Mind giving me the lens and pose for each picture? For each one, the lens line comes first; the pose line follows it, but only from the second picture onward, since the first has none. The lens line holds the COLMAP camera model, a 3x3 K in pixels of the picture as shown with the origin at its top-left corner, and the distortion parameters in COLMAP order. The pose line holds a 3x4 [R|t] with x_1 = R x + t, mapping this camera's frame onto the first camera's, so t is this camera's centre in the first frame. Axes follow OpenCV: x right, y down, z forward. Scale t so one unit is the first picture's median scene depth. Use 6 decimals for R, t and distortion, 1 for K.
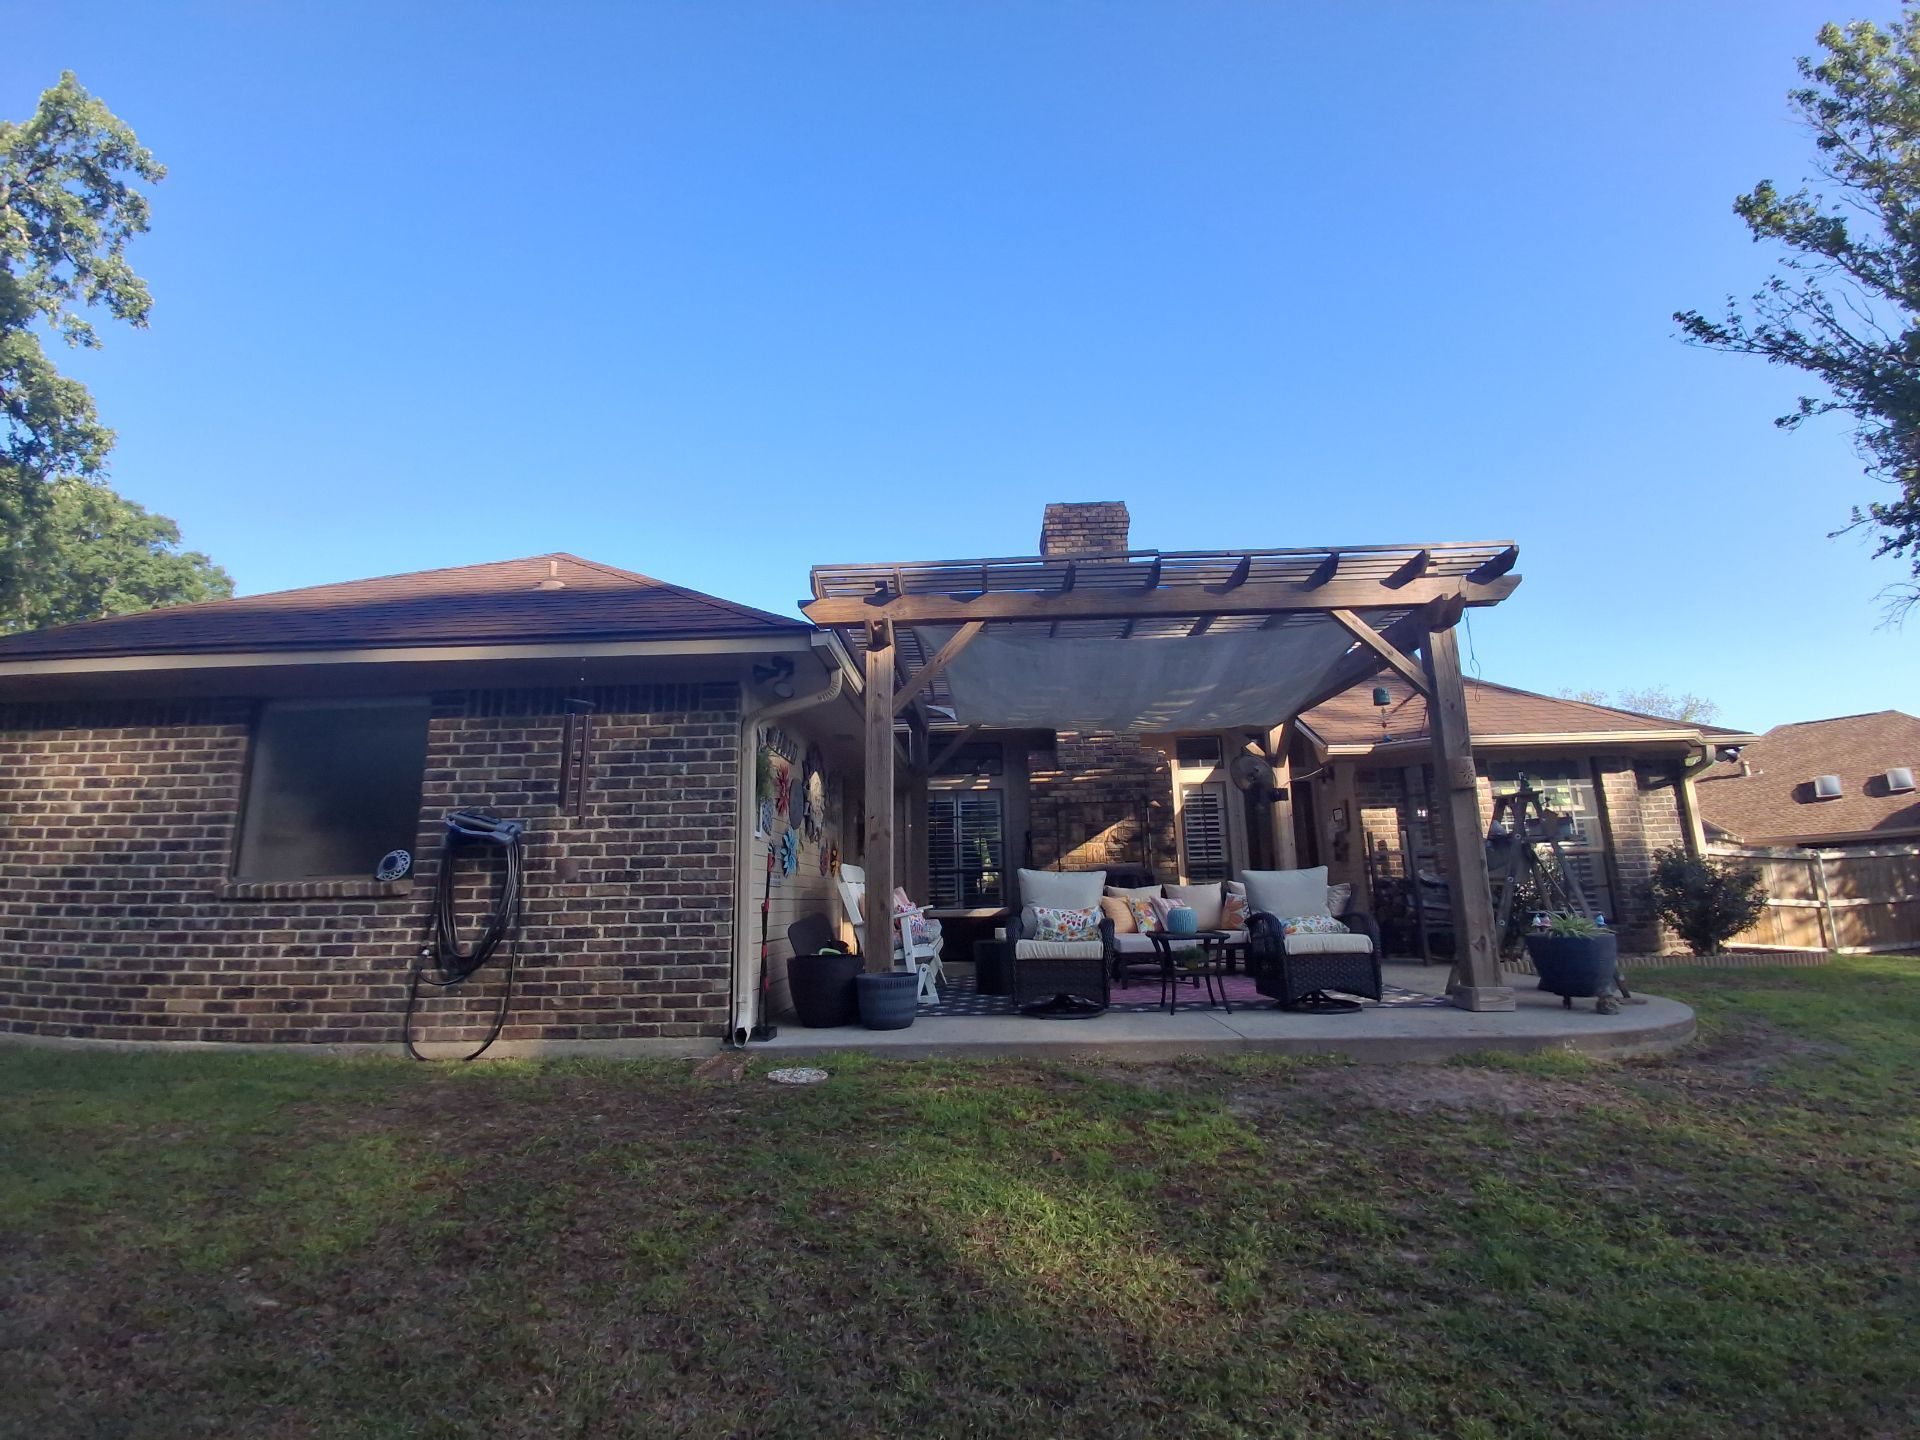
lens RADIAL K [[876.2, 0, 965.7], [0, 876.2, 718.7], [0, 0, 1]] dist [0.007839, -0.027298]
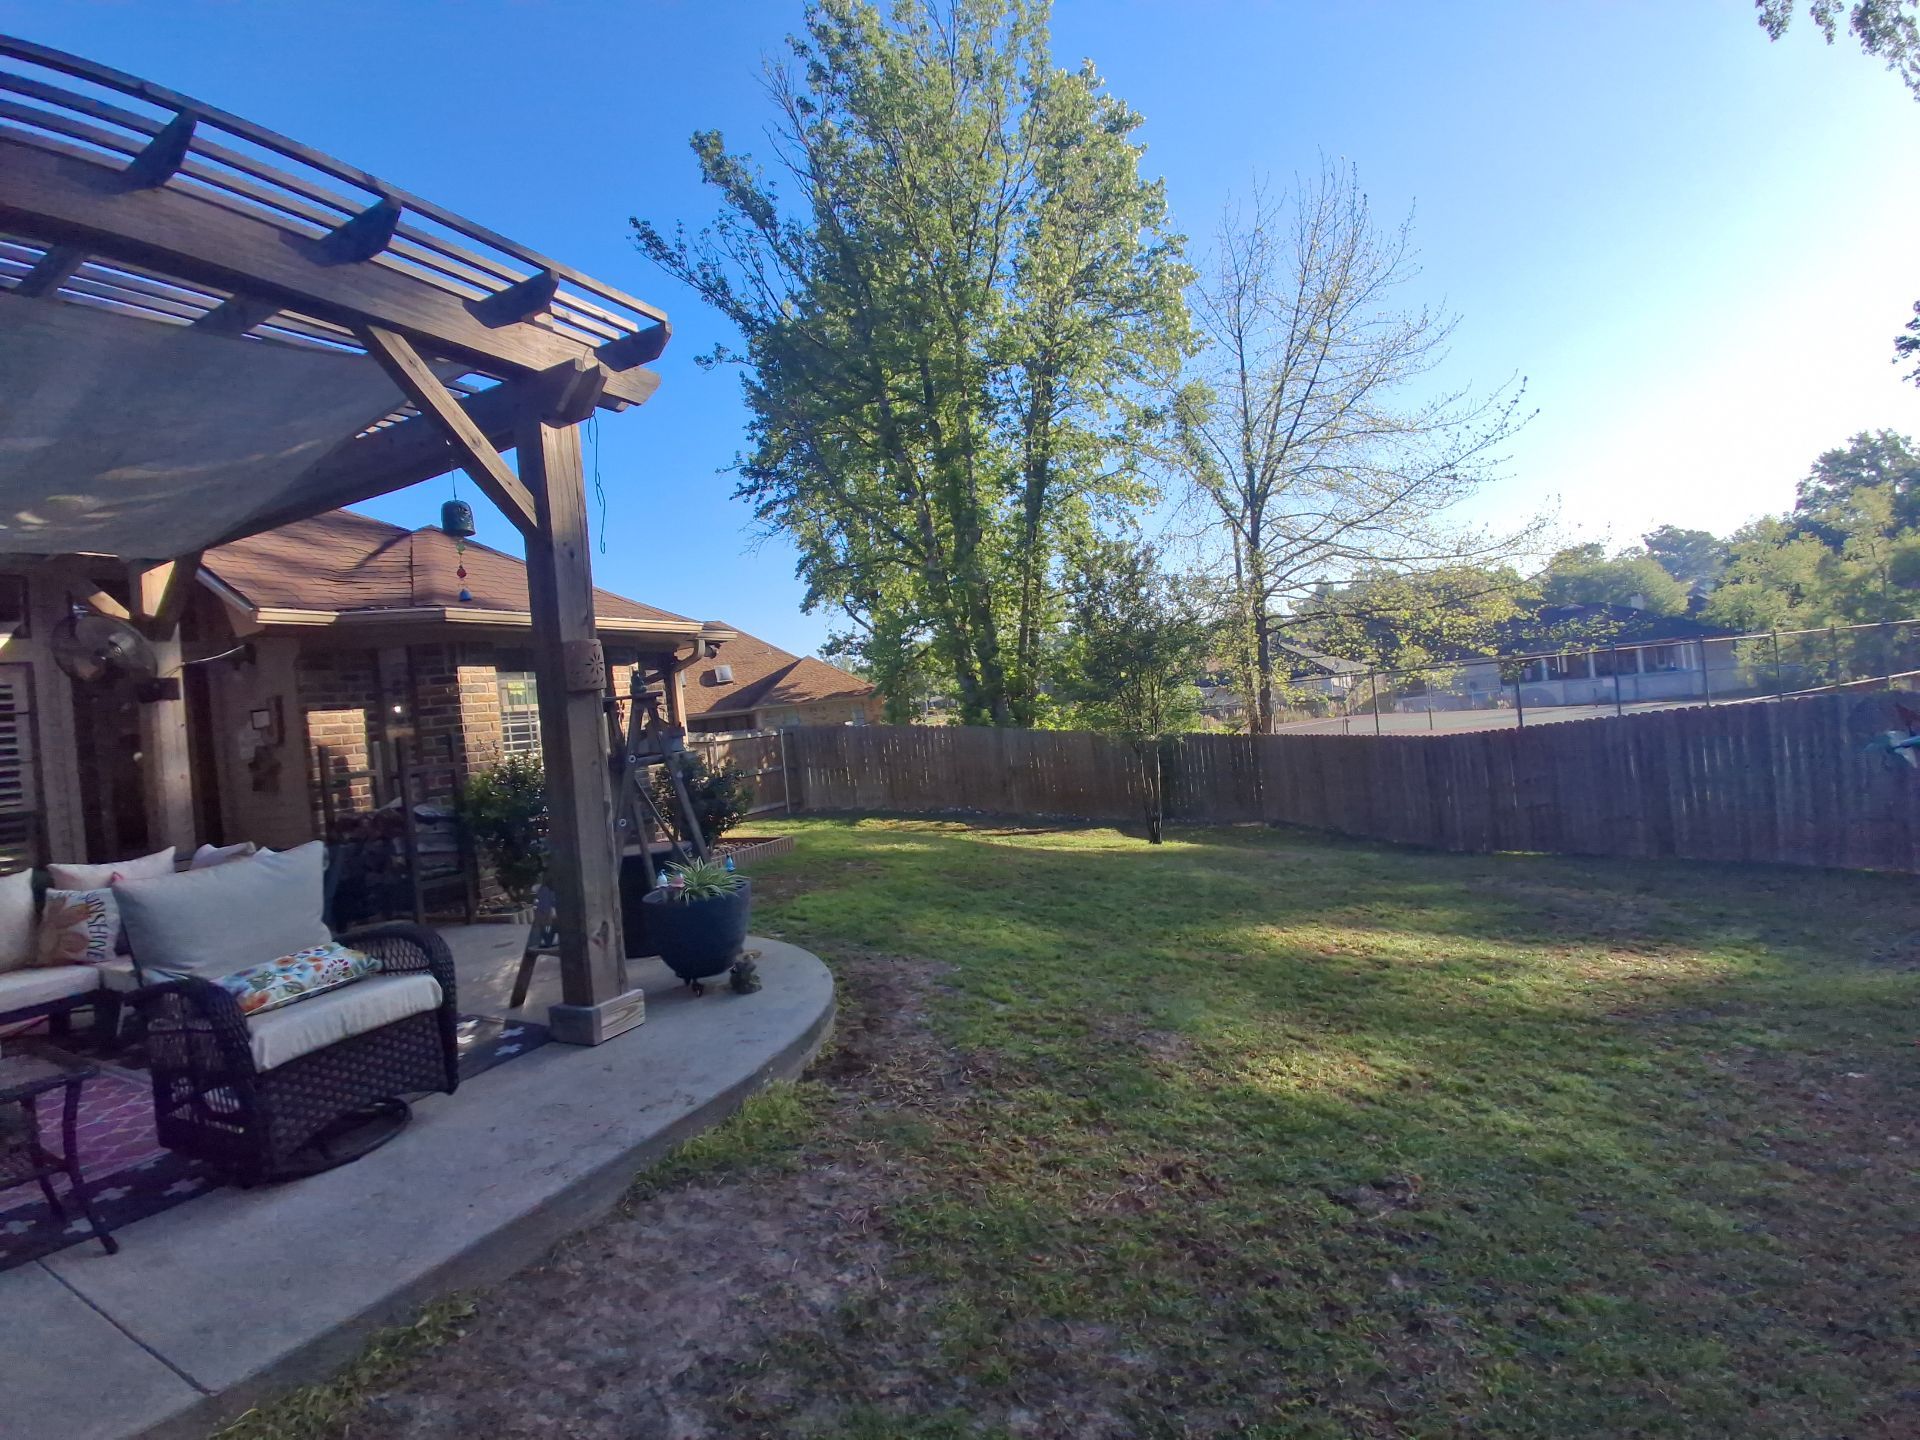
lens RADIAL K [[876.2, 0, 956.4], [0, 876.2, 704.5], [0, 0, 1]] dist [0.007839, -0.027298]
pose [[0.426172, -0.015987, 0.904501, 0.071672], [-0.089175, 0.994232, 0.059589, 0.016890], [-0.900236, -0.106054, 0.422288, 0.296388]]
